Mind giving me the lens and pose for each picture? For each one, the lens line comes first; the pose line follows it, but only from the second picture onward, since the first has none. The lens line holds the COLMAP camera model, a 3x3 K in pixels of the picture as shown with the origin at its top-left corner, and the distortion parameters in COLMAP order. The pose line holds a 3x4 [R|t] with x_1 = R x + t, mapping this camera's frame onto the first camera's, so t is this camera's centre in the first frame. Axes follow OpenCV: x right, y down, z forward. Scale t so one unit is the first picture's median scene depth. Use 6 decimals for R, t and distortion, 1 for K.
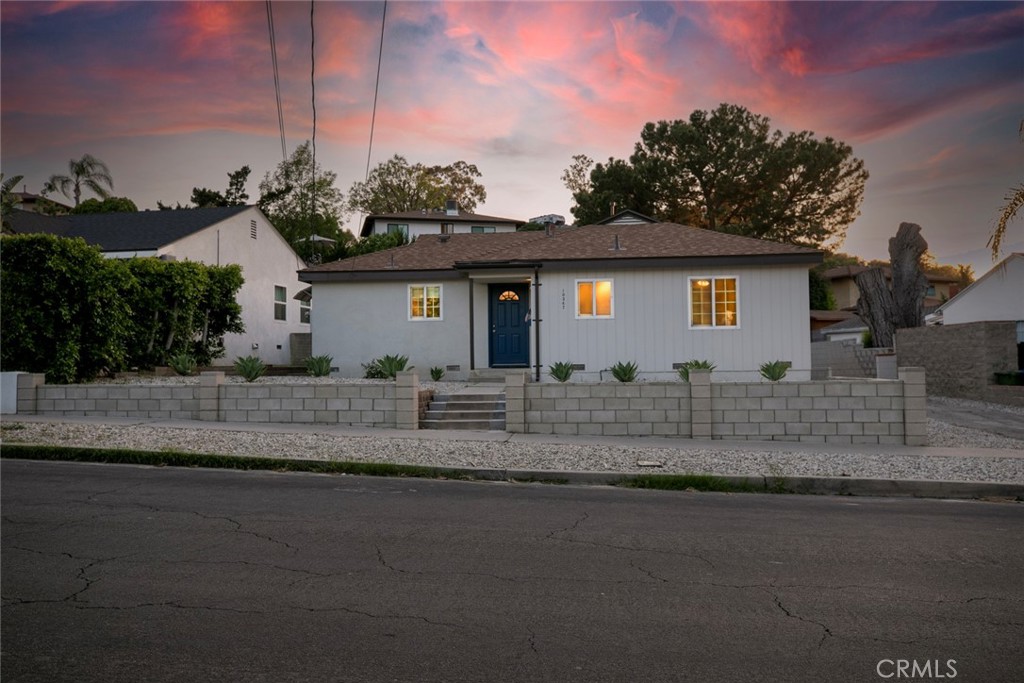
lens RADIAL K [[779.1, 0, 519.0], [0, 779.1, 334.9], [0, 0, 1]] dist [0.031712, 0.003825]
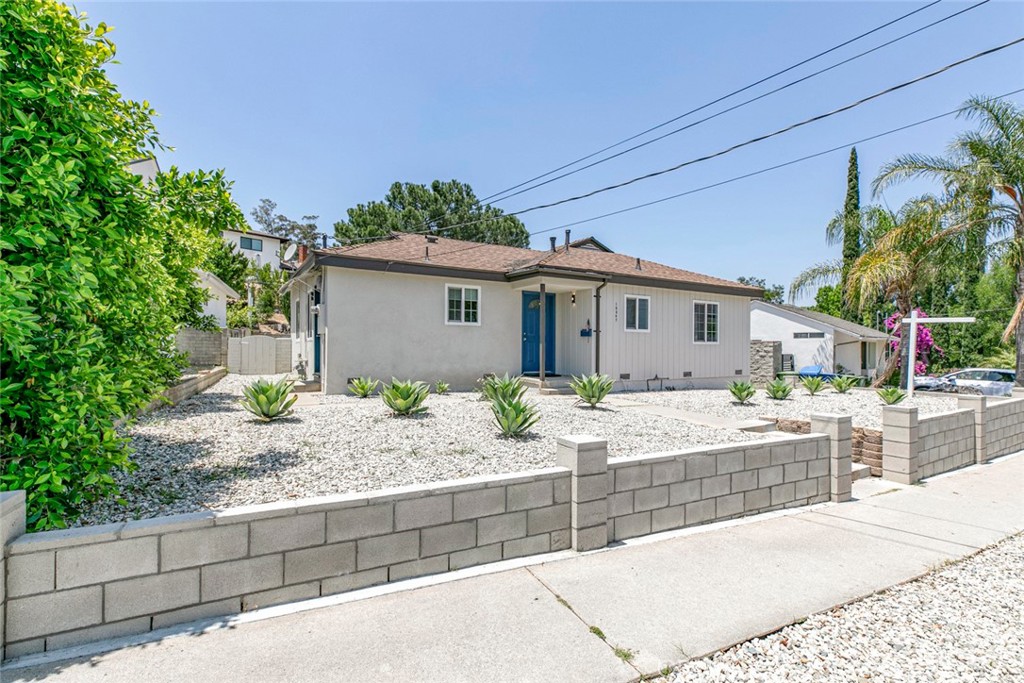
lens RADIAL K [[456.8, 0, 508.6], [0, 456.8, 353.2], [0, 0, 1]] dist [0.003244, 0.000236]
pose [[0.814522, 0.008116, 0.580076, -0.384629], [-0.037205, 0.998575, 0.038271, -0.008134], [-0.578938, -0.052755, 0.813663, 0.530660]]
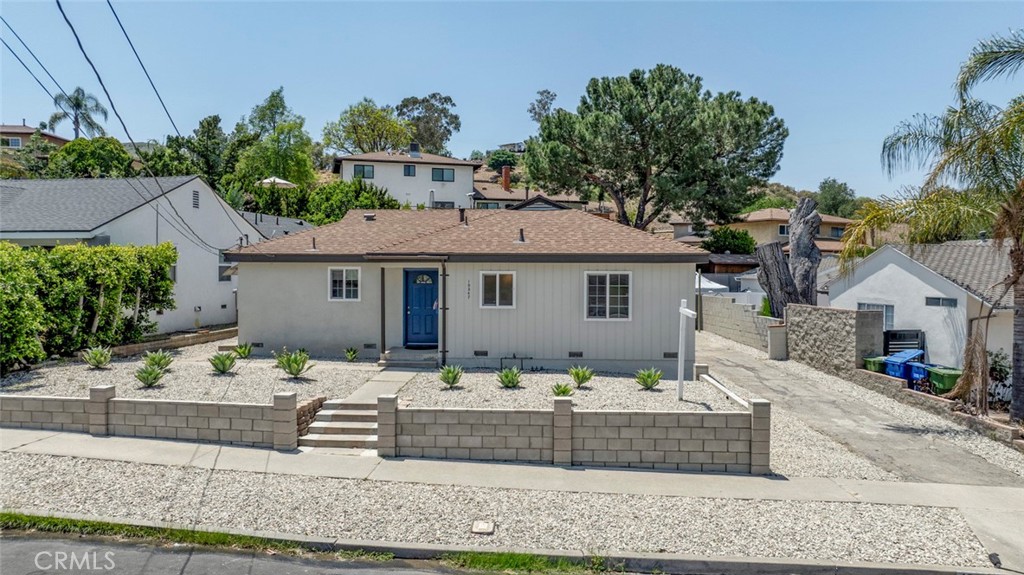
lens RADIAL K [[694.7, 0, 512.0], [0, 694.7, 287.5], [0, 0, 1]] dist [0.000410, 0.002415]
pose [[0.999539, 0.014180, 0.026839, 0.082867], [-0.015775, 0.998062, 0.060200, -0.097559], [-0.025933, -0.060596, 0.997825, 0.048293]]
